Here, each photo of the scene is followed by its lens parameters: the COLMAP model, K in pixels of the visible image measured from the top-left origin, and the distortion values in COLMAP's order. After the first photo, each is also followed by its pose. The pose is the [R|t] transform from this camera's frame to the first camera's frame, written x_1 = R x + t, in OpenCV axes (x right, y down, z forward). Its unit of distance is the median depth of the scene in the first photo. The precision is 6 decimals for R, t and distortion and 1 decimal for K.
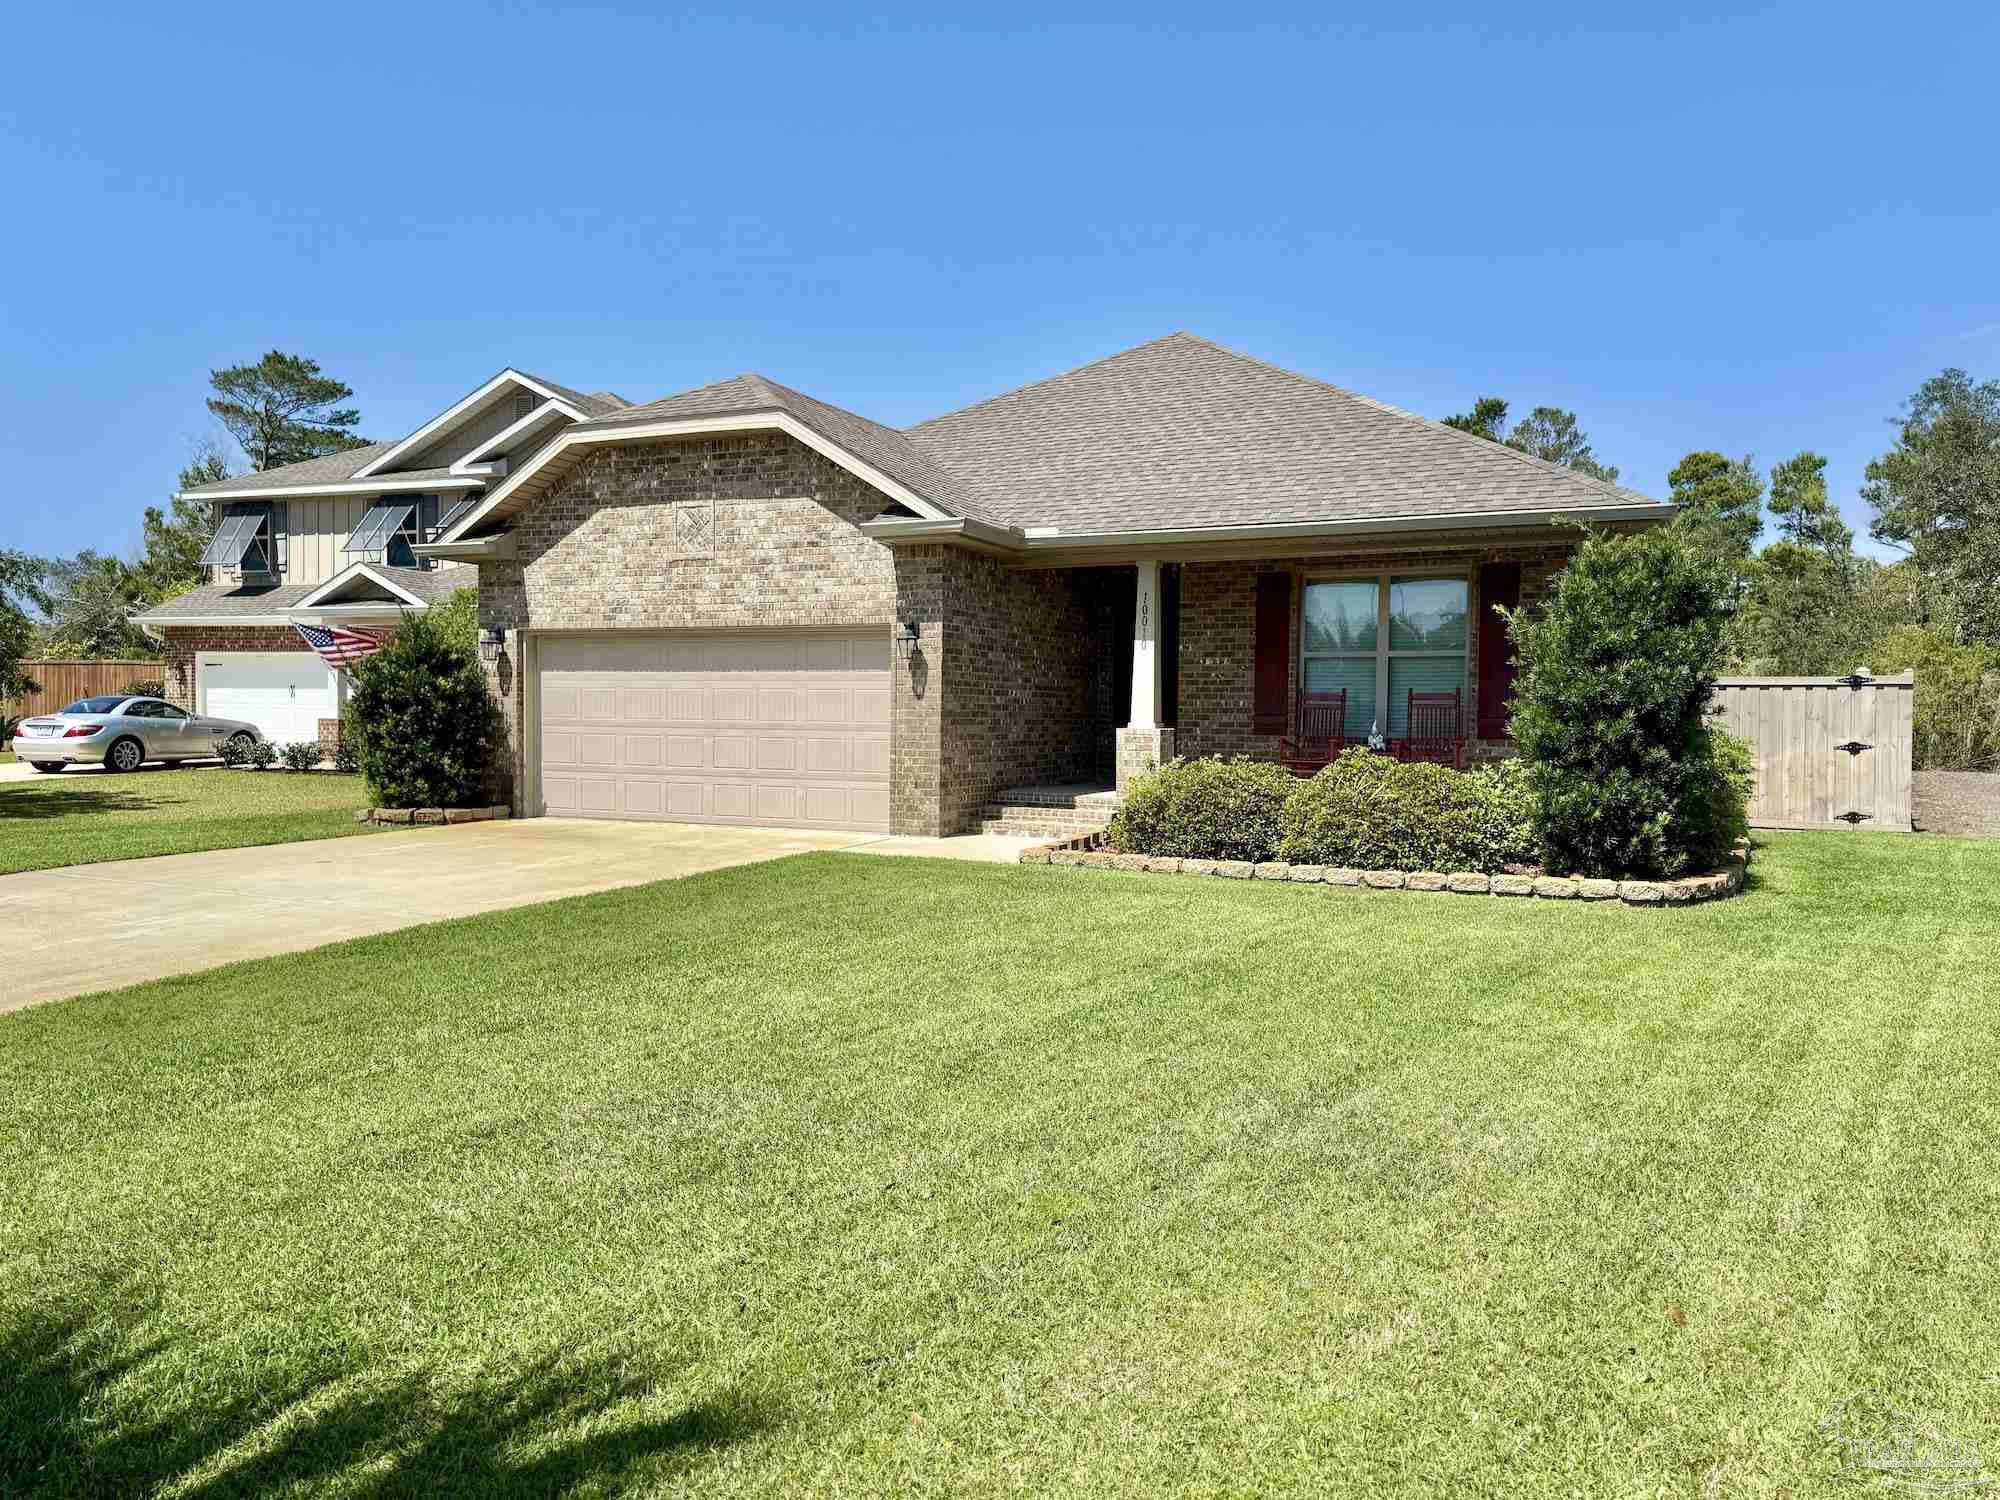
lens RADIAL K [[1404.0, 0, 1009.9], [0, 1404.0, 752.9], [0, 0, 1]] dist [0.114975, -0.001362]
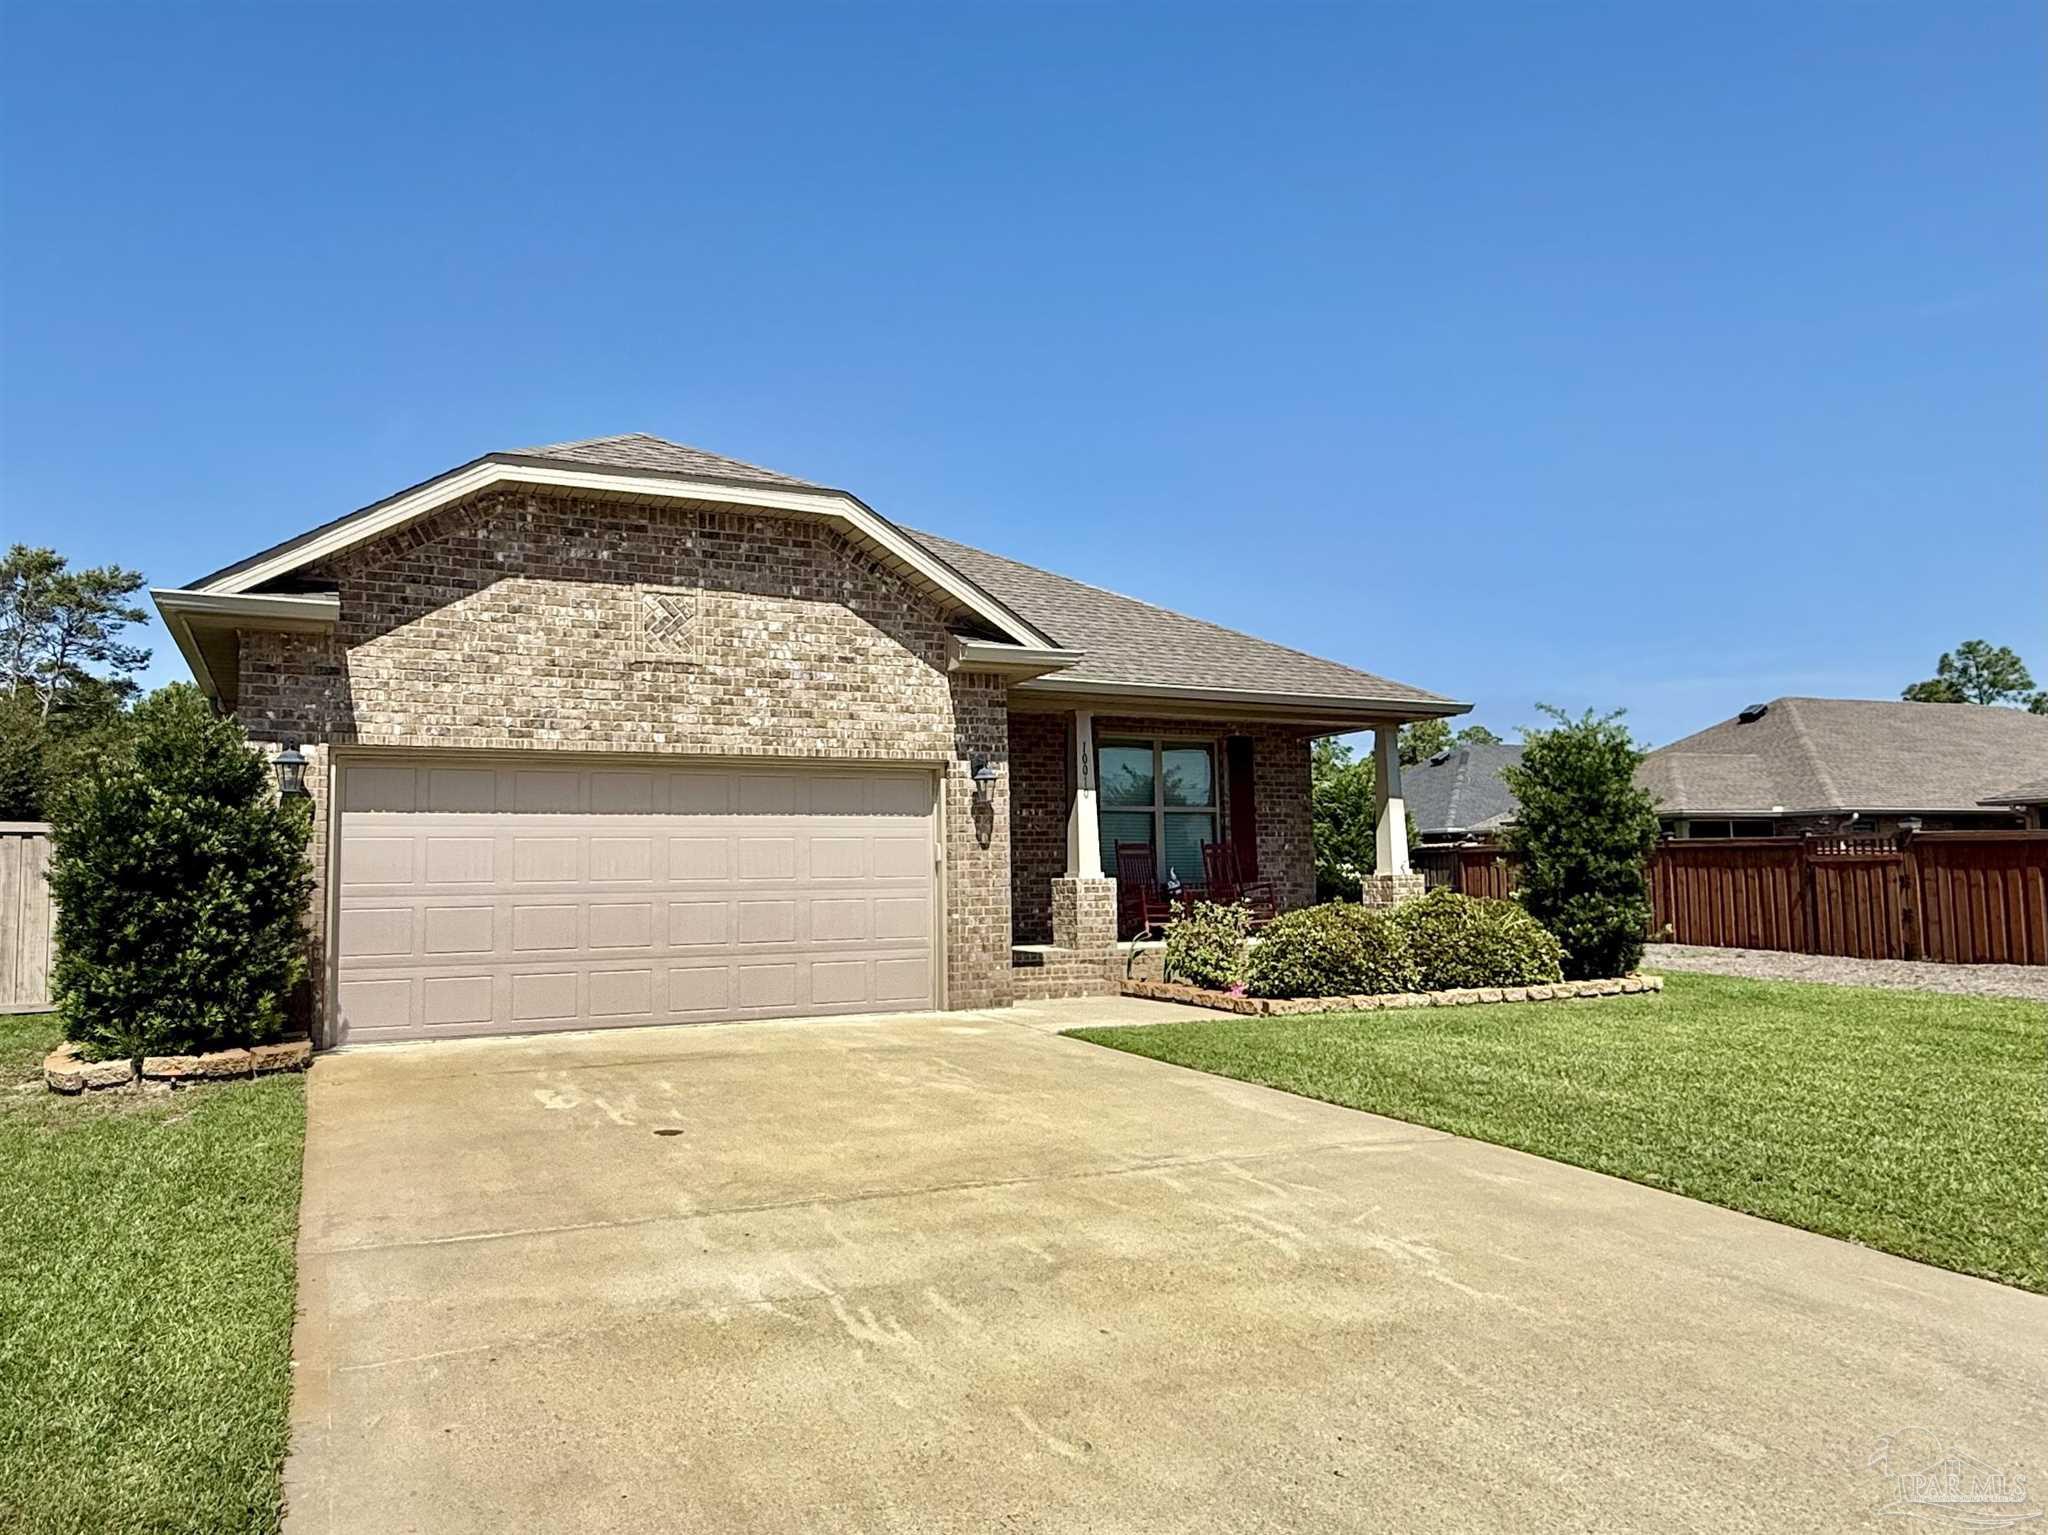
lens RADIAL K [[1338.5, 0, 914.7], [0, 1338.5, 758.2], [0, 0, 1]] dist [0.004126, 0.000700]
pose [[0.653099, 0.048525, 0.755717, -0.678071], [0.039814, 0.994364, -0.098256, -0.013343], [-0.756225, 0.094259, 0.647486, 0.460841]]
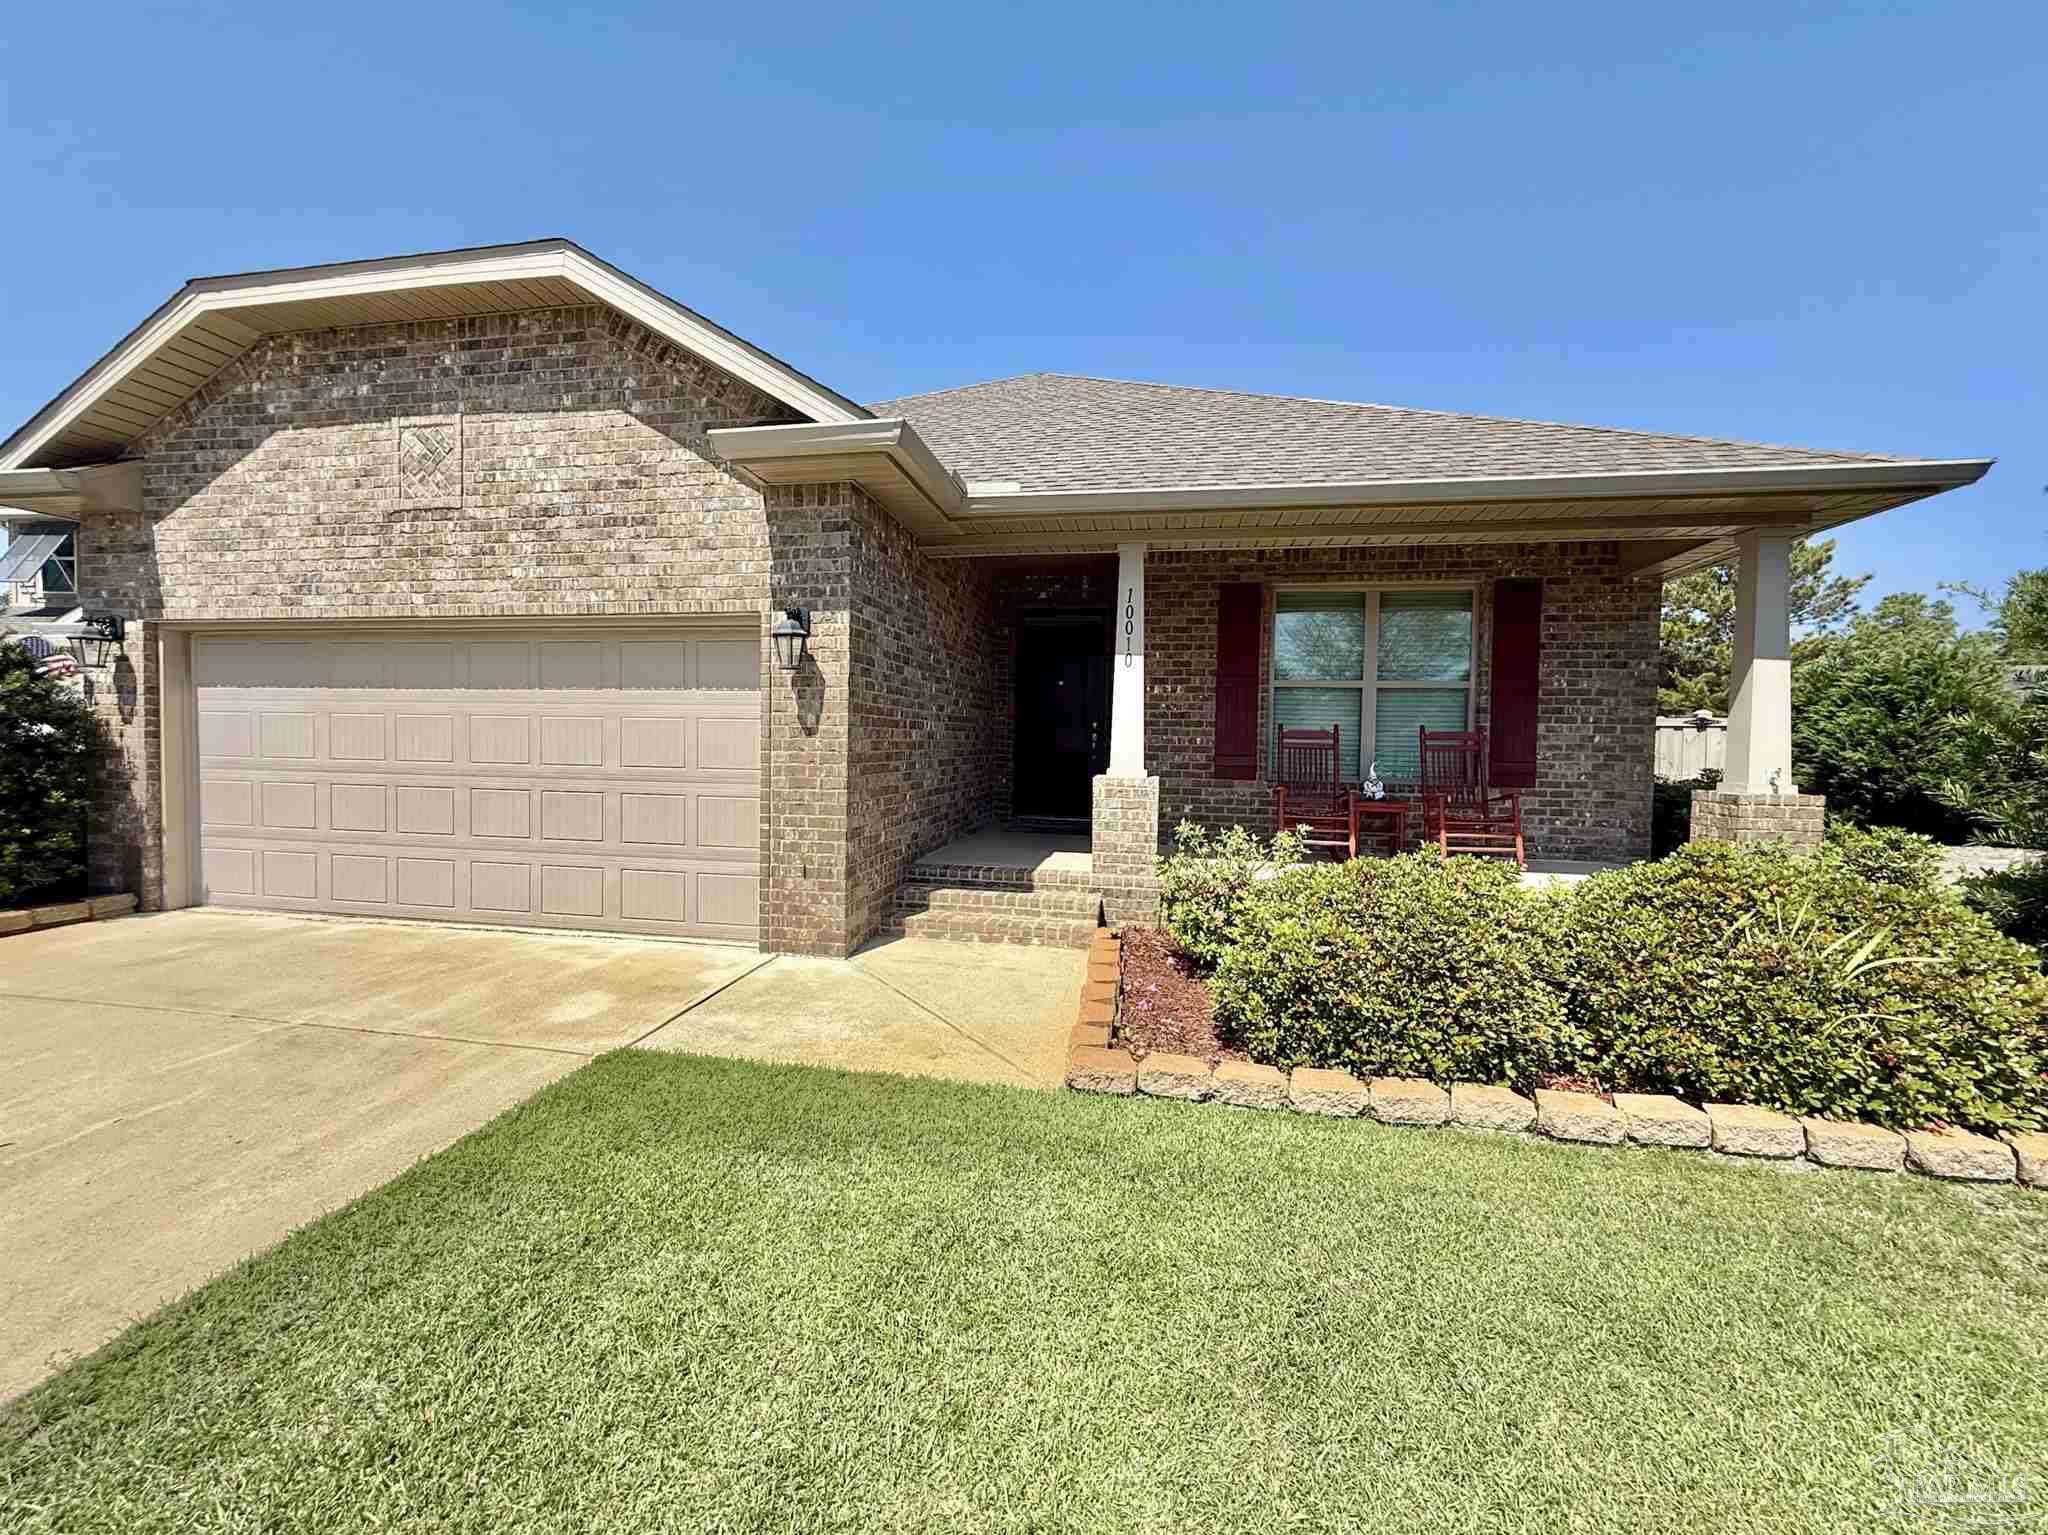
lens RADIAL K [[815.4, 0, 1022.4], [0, 815.4, 764.5], [0, 0, 1]] dist [0.000397, 0.000204]
pose [[0.967144, -0.003029, 0.254213, -0.061341], [0.000791, 0.999960, 0.008904, -0.026673], [-0.254230, -0.008411, 0.967107, 0.590276]]
